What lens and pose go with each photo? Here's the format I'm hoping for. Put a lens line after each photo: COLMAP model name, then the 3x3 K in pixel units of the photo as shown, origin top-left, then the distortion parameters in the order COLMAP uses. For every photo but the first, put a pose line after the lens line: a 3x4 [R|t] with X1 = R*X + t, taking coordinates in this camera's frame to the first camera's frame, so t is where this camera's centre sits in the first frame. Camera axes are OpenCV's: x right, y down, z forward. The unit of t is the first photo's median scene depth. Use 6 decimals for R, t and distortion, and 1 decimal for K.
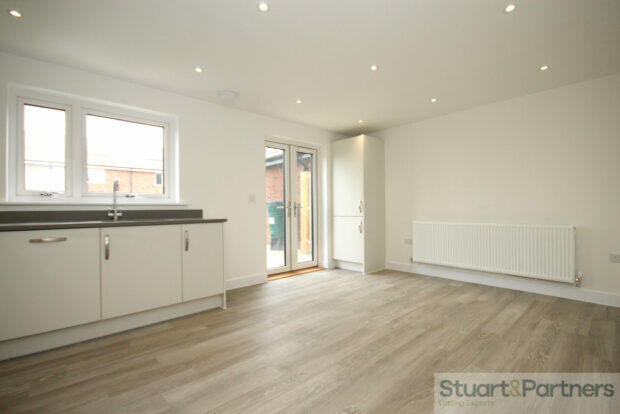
lens RADIAL K [[285.5, 0, 313.8], [0, 285.5, 211.0], [0, 0, 1]] dist [-0.005899, -0.001171]
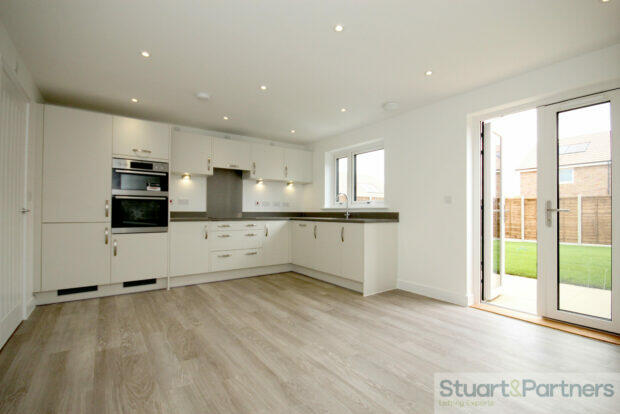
lens RADIAL K [[285.5, 0, 313.3], [0, 285.5, 208.3], [0, 0, 1]] dist [-0.005899, -0.001171]
pose [[-0.114350, -0.003929, -0.993433, 1.055935], [-0.008422, 0.999960, -0.002986, -0.019663], [0.993405, 0.008025, -0.114379, 1.100578]]
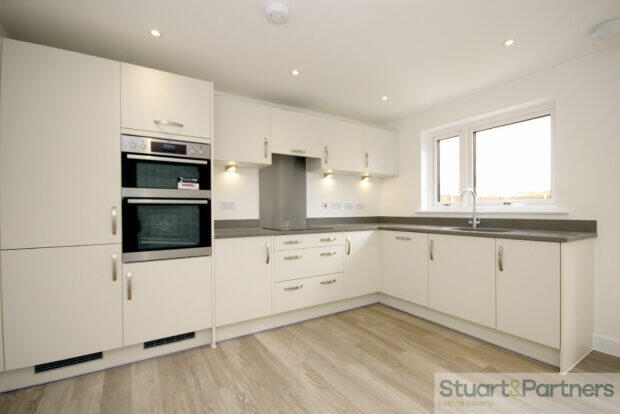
lens RADIAL K [[285.5, 0, 310.3], [0, 285.5, 211.5], [0, 0, 1]] dist [-0.005899, -0.001171]
pose [[-0.181415, 0.013569, -0.983313, 0.505774], [0.003049, 0.999908, 0.013235, -0.048317], [0.983402, -0.000597, -0.181440, 0.653416]]
